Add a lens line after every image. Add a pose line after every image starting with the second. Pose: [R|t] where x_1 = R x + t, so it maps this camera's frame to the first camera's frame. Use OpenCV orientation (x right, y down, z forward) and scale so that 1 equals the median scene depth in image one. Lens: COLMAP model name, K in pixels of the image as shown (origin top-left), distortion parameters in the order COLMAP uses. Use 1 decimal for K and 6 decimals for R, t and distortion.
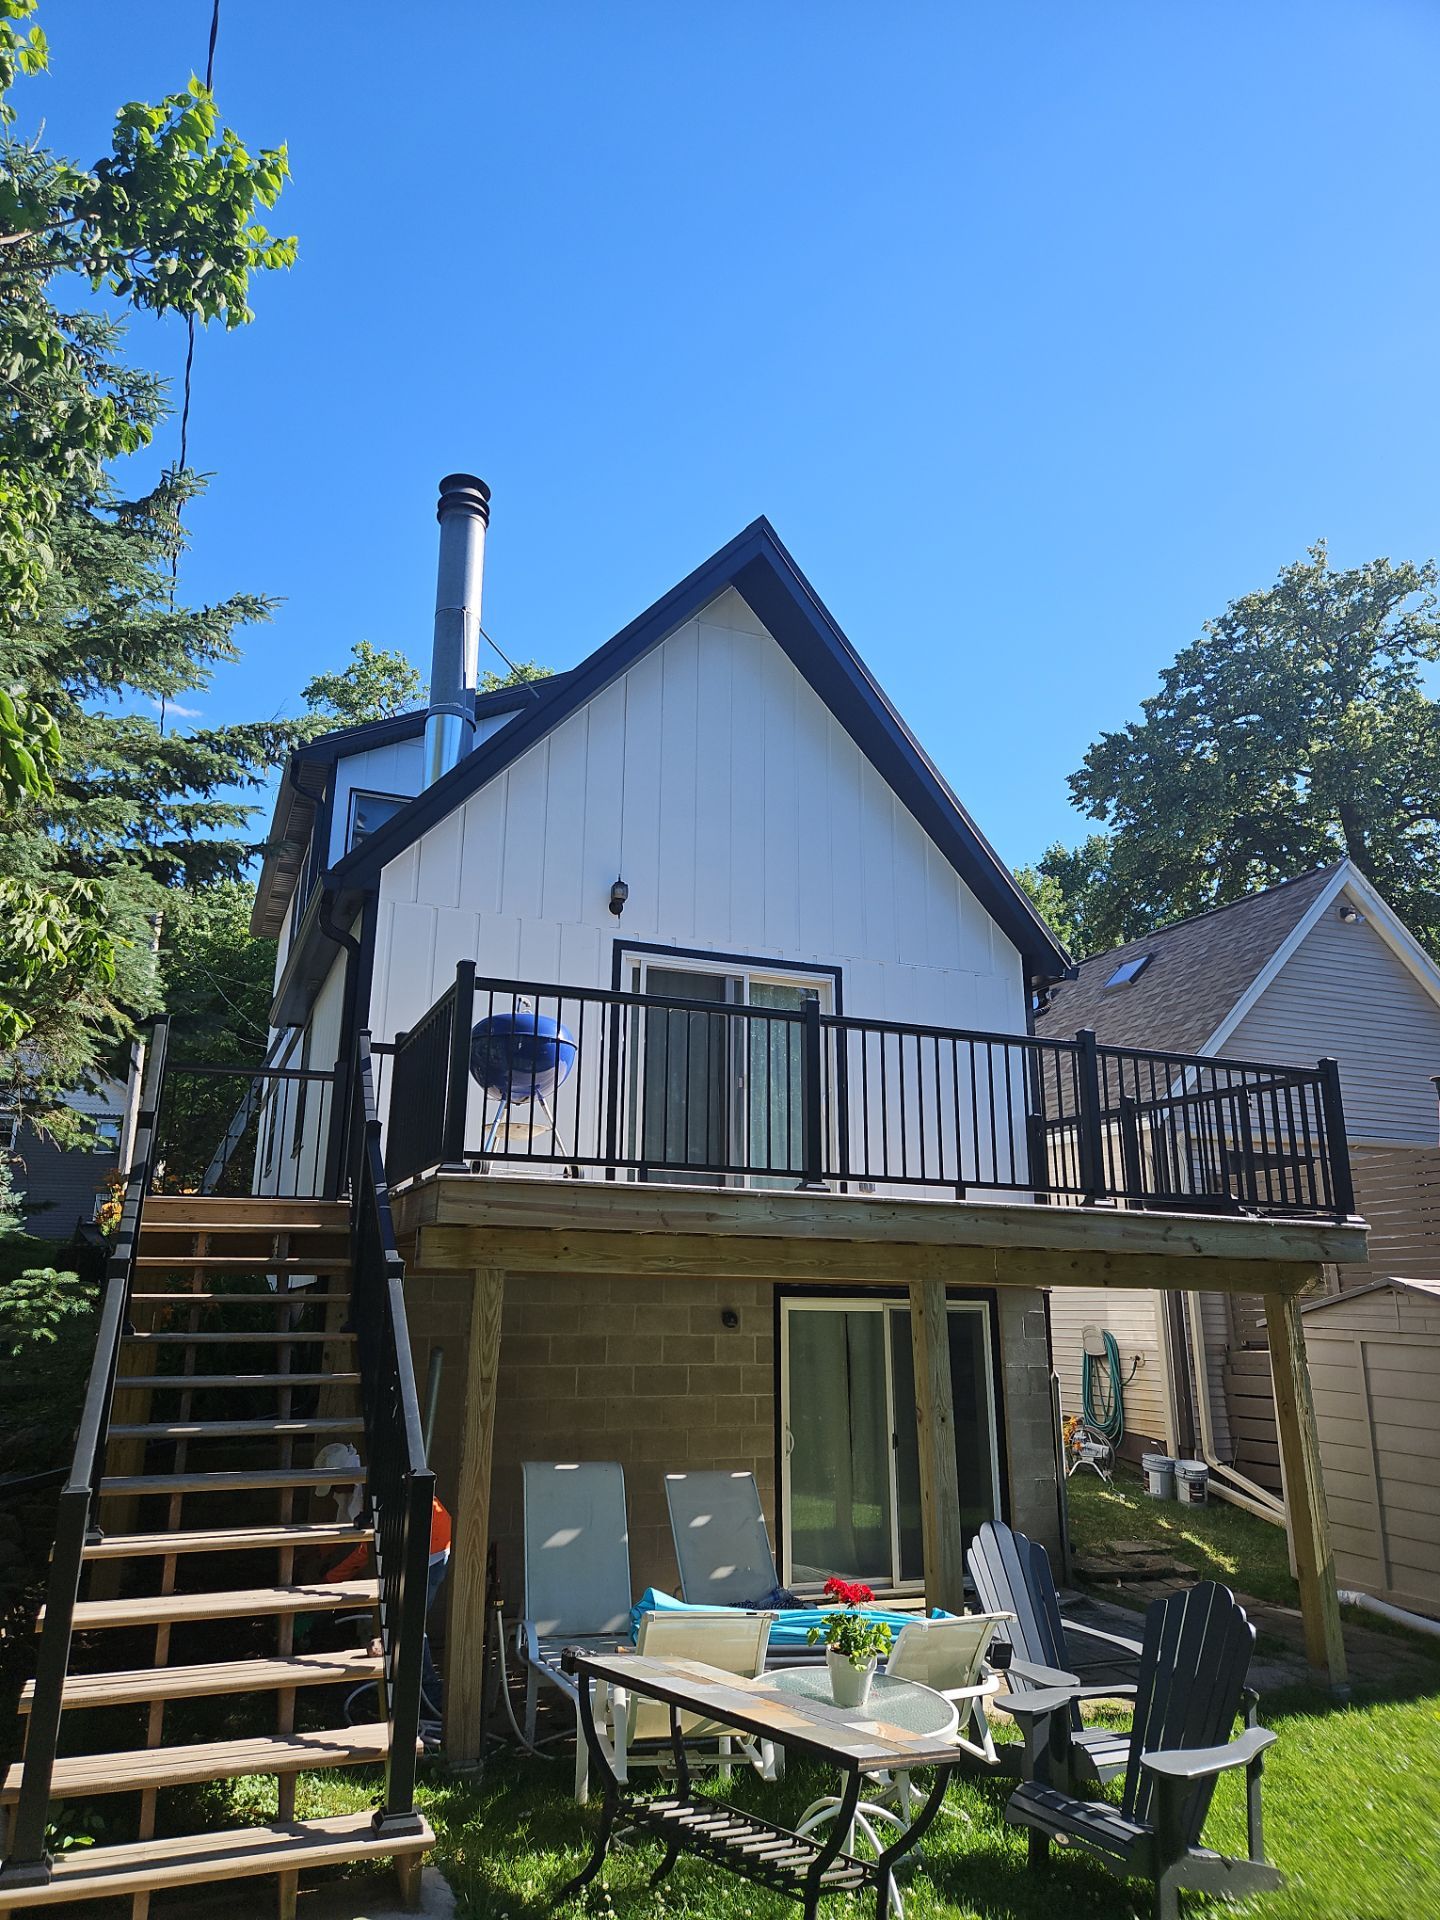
lens RADIAL K [[1327.4, 0, 720.0], [0, 1327.4, 960.0], [0, 0, 1]] dist [0.074960, 0.002011]
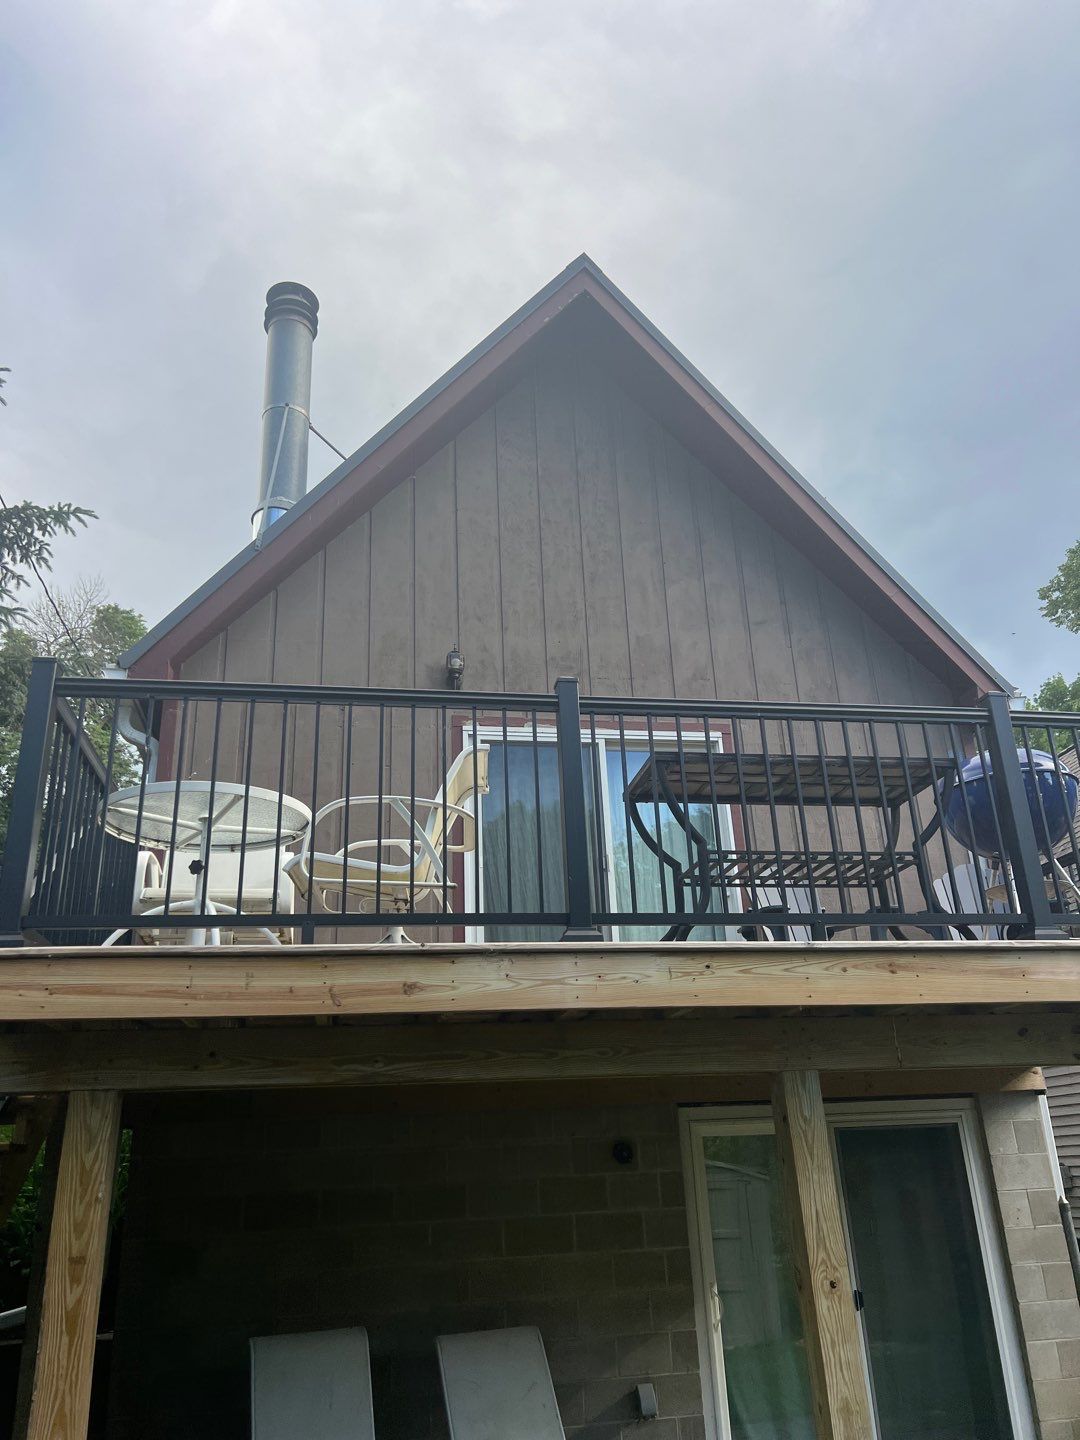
lens RADIAL K [[1041.4, 0, 540.0], [0, 1041.4, 720.0], [0, 0, 1]] dist [0.053036, -0.000677]
pose [[0.968783, -0.131684, -0.210046, 0.168333], [0.108083, 0.986851, -0.120181, 0.116141], [0.223110, 0.093727, 0.970277, 0.433511]]
